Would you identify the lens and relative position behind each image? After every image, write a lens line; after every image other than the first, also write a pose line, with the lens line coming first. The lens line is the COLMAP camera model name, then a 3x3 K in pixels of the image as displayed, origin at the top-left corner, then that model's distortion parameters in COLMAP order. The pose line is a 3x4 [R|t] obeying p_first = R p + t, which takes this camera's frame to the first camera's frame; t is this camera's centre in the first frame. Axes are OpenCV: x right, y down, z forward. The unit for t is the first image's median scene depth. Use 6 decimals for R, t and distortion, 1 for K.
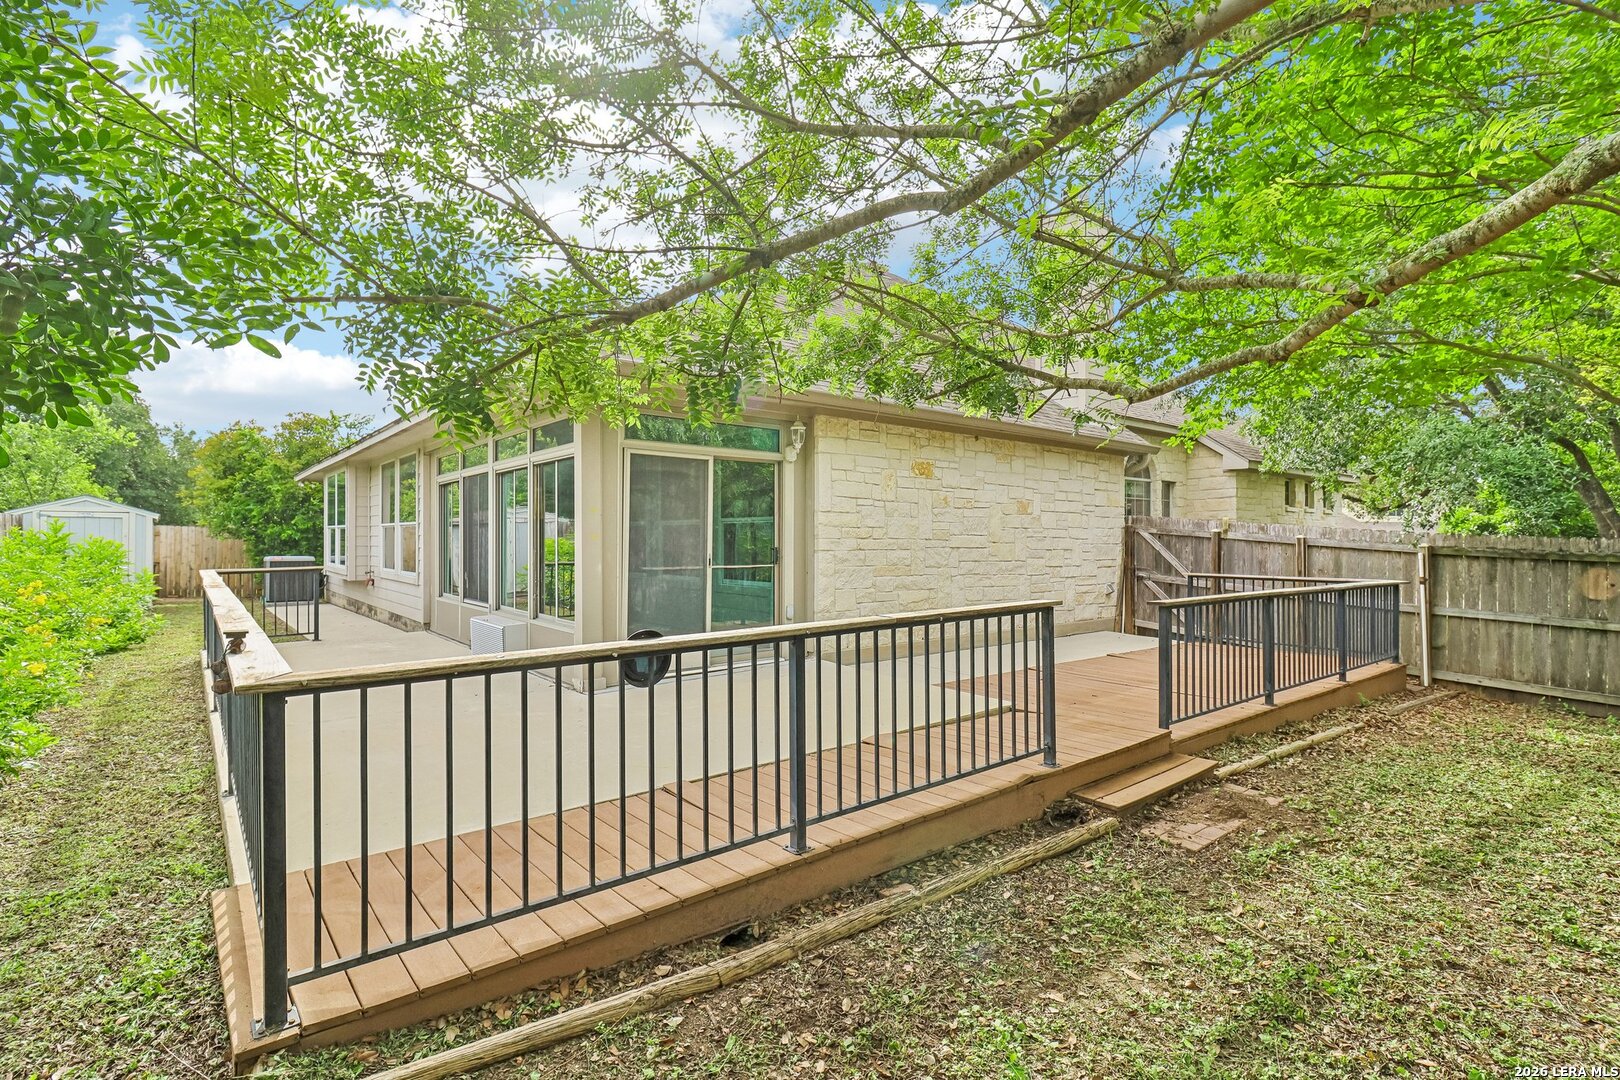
lens RADIAL K [[764.9, 0, 809.9], [0, 764.9, 537.6], [0, 0, 1]] dist [0.003296, -0.000948]
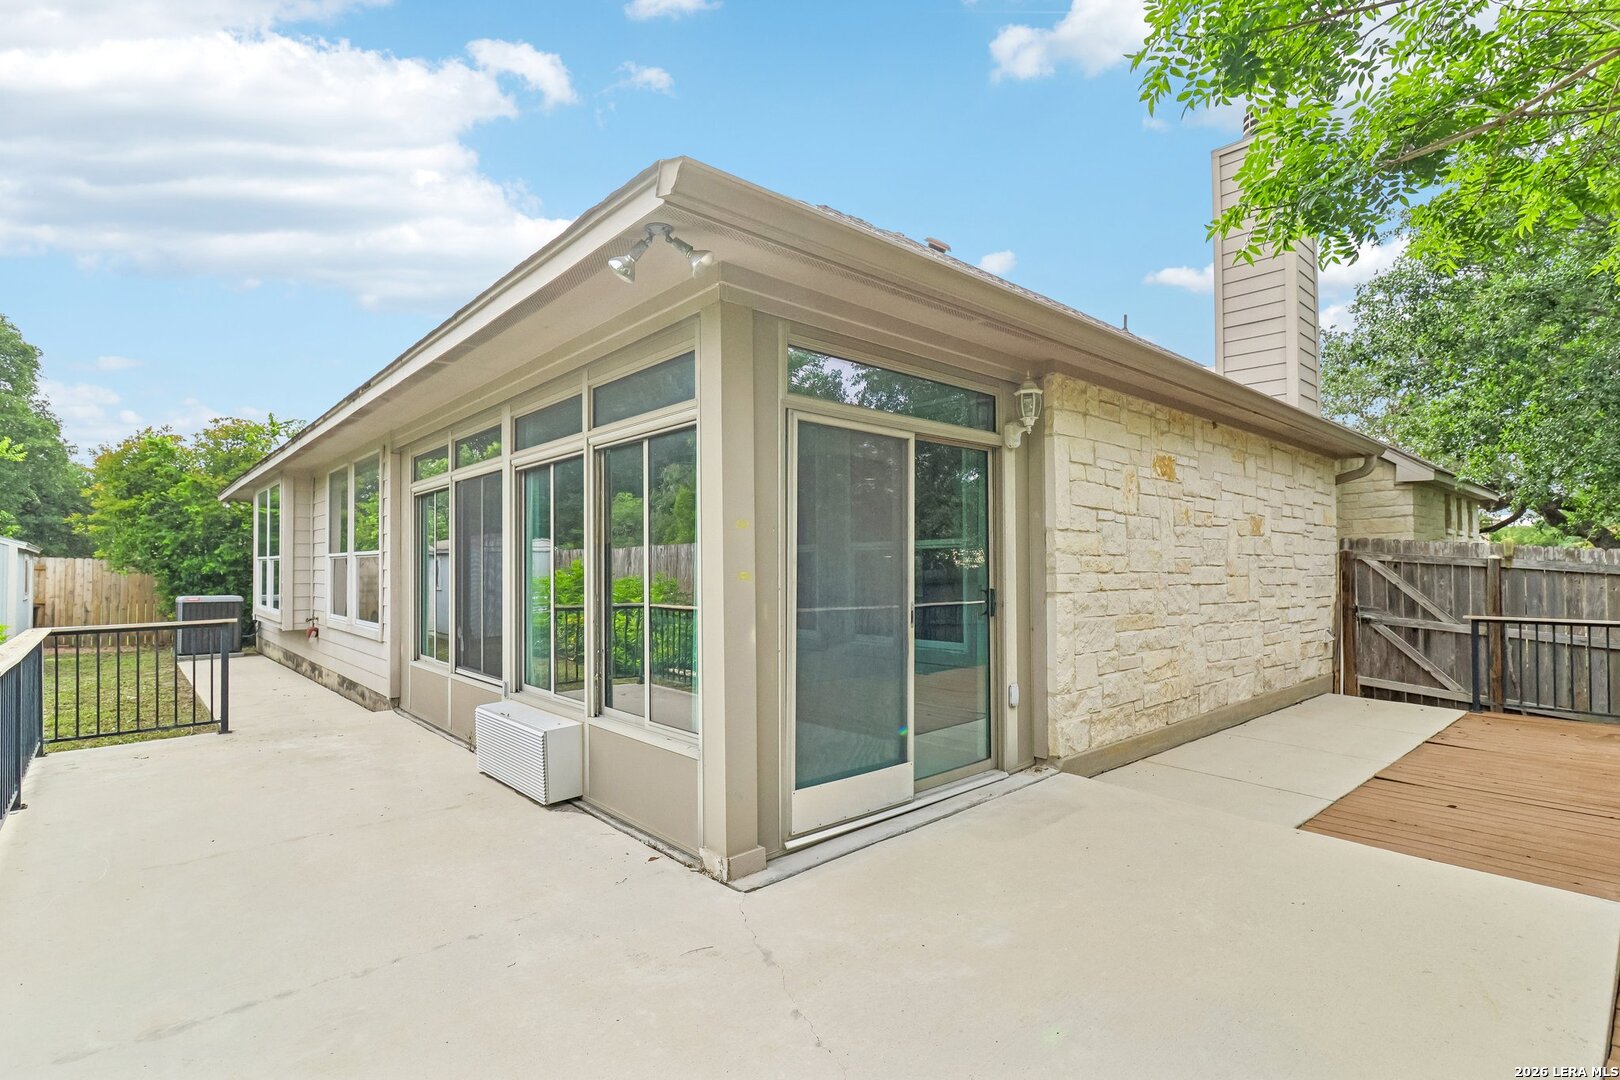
lens RADIAL K [[764.9, 0, 808.6], [0, 764.9, 553.8], [0, 0, 1]] dist [0.003296, -0.000948]
pose [[0.998945, -0.005033, 0.045648, -0.150566], [0.005772, 0.999854, -0.016085, -0.004060], [-0.045561, 0.016332, 0.998828, 0.276196]]
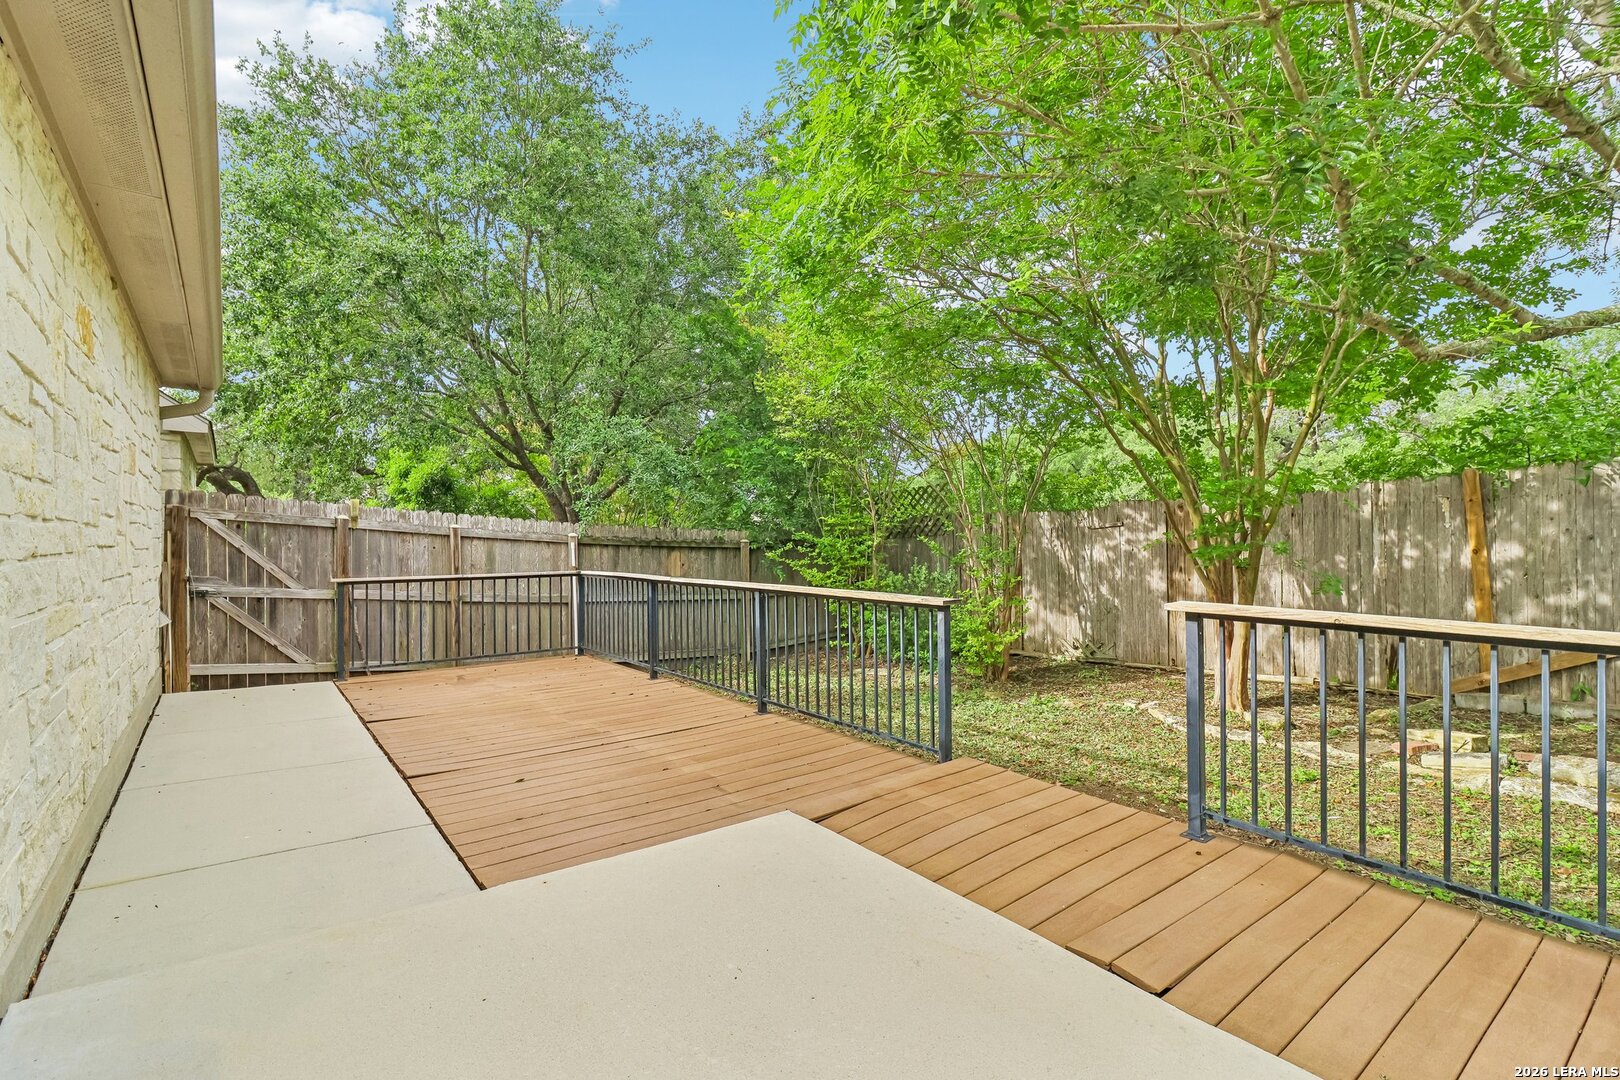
lens RADIAL K [[764.9, 0, 812.0], [0, 764.9, 533.6], [0, 0, 1]] dist [0.003296, -0.000948]
pose [[0.035062, -0.001413, 0.999384, -0.153525], [0.004331, 0.999990, 0.001262, 0.006548], [-0.999376, 0.004284, 0.035067, 0.506164]]
